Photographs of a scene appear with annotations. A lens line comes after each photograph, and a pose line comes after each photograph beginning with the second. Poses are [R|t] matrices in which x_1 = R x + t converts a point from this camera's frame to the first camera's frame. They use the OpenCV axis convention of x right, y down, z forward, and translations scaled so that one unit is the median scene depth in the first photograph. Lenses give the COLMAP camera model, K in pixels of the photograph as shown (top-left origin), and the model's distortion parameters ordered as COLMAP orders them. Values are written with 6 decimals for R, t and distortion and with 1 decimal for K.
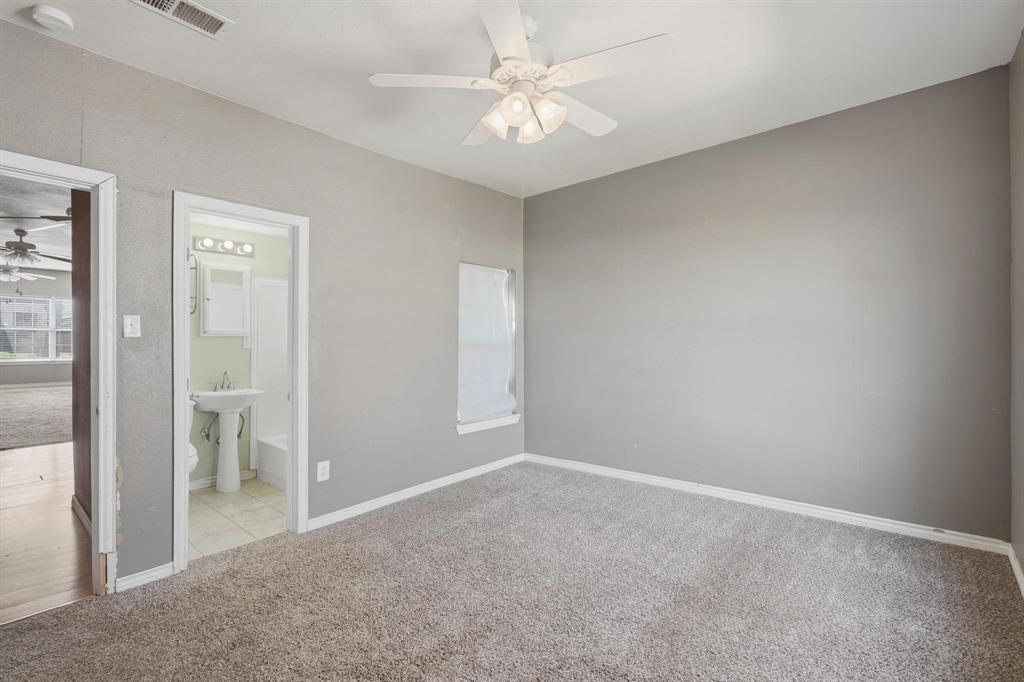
lens RADIAL K [[467.5, 0, 515.9], [0, 467.5, 337.8], [0, 0, 1]] dist [0.022972, 0.000217]
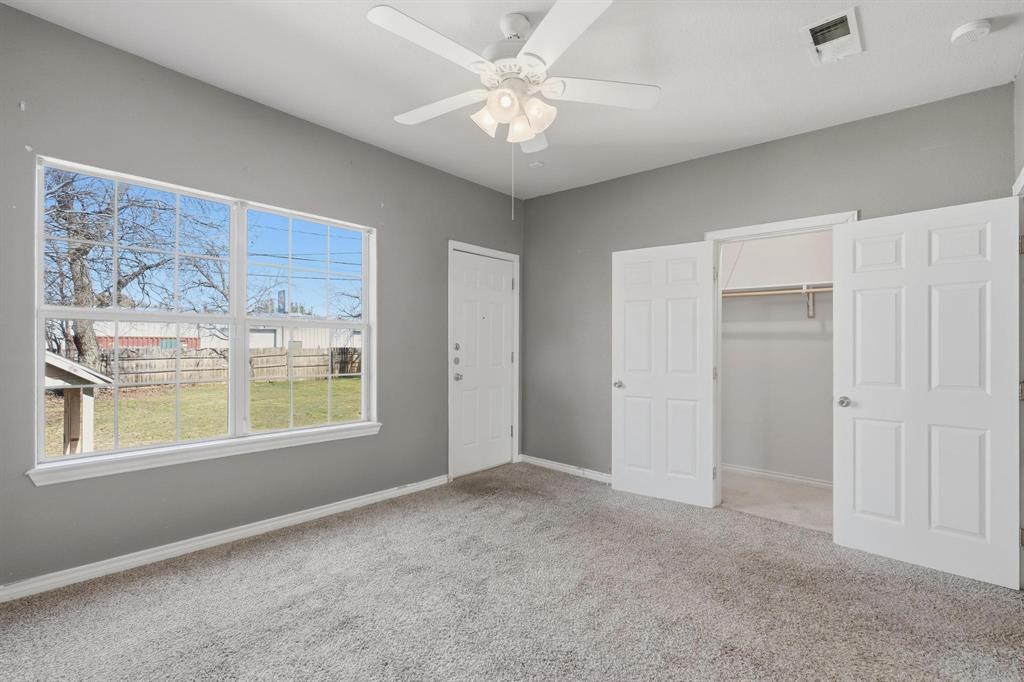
lens RADIAL K [[479.9, 0, 517.9], [0, 479.9, 340.0], [0, 0, 1]] dist [0.003378, 0.000340]
pose [[-0.999721, -0.003026, 0.023430, -0.017281], [-0.003105, 0.999990, -0.003344, 0.001179], [-0.023420, -0.003415, -0.999720, 1.577562]]
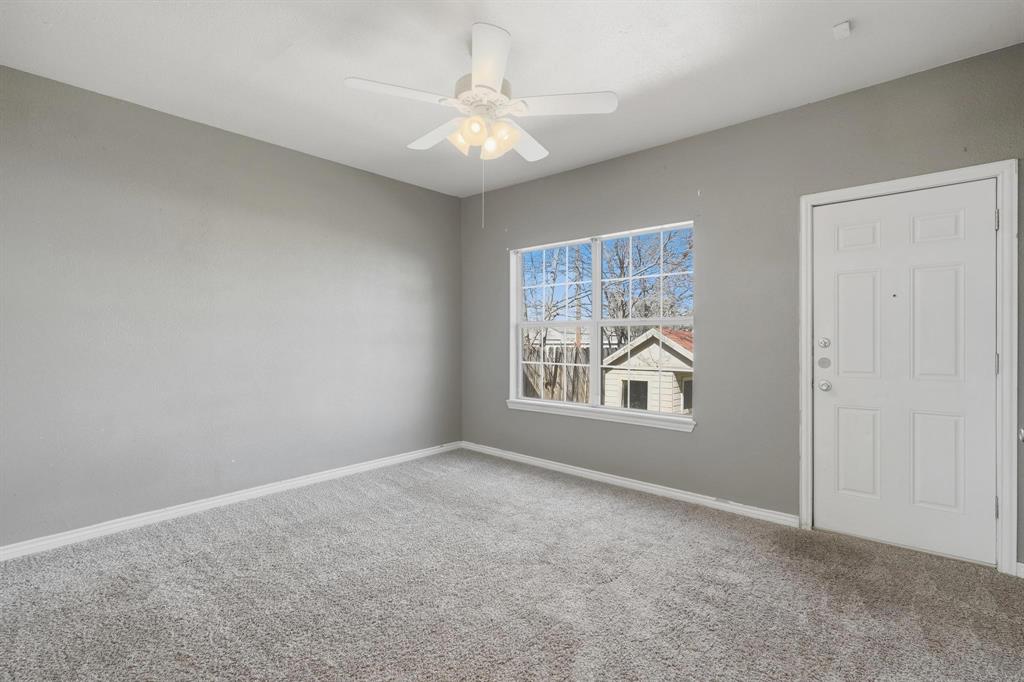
lens RADIAL K [[464.5, 0, 510.8], [0, 464.5, 345.4], [0, 0, 1]] dist [-0.000156, 0.000237]
pose [[0.028127, 0.001174, 0.999604, -0.853762], [-0.004168, 0.999991, -0.001057, 0.028098], [-0.999596, -0.004136, 0.028132, 0.707715]]
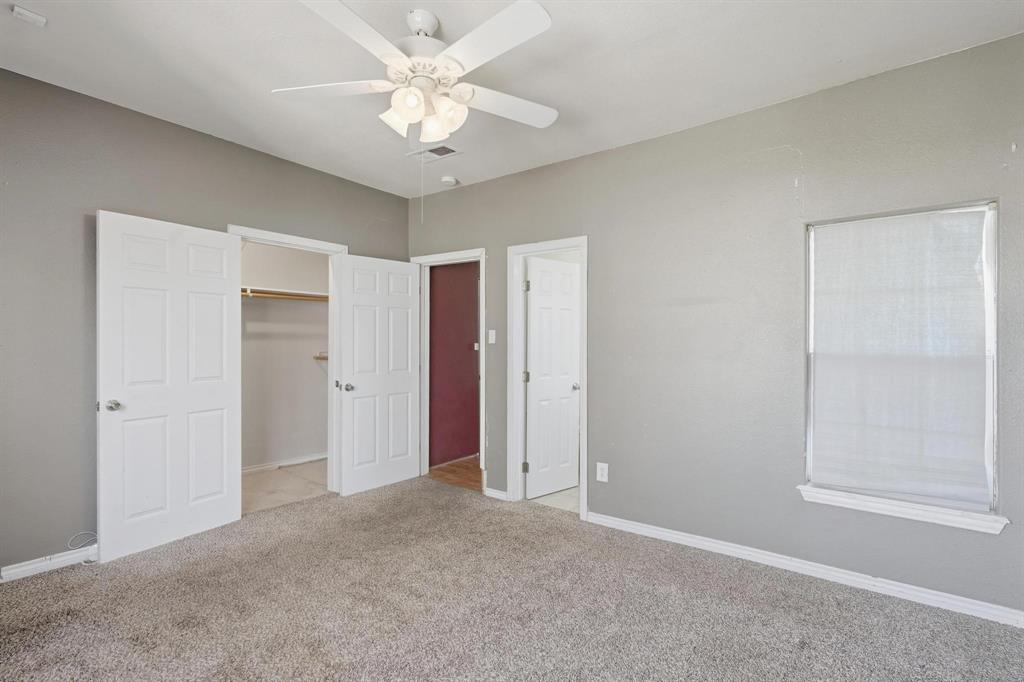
lens RADIAL K [[479.9, 0, 517.9], [0, 479.9, 340.0], [0, 0, 1]] dist [0.003378, 0.000340]
pose [[0.068553, -0.006087, -0.997629, 0.766964], [-0.004493, 0.999969, -0.006410, -0.003128], [0.997637, 0.004921, 0.068524, 0.880214]]
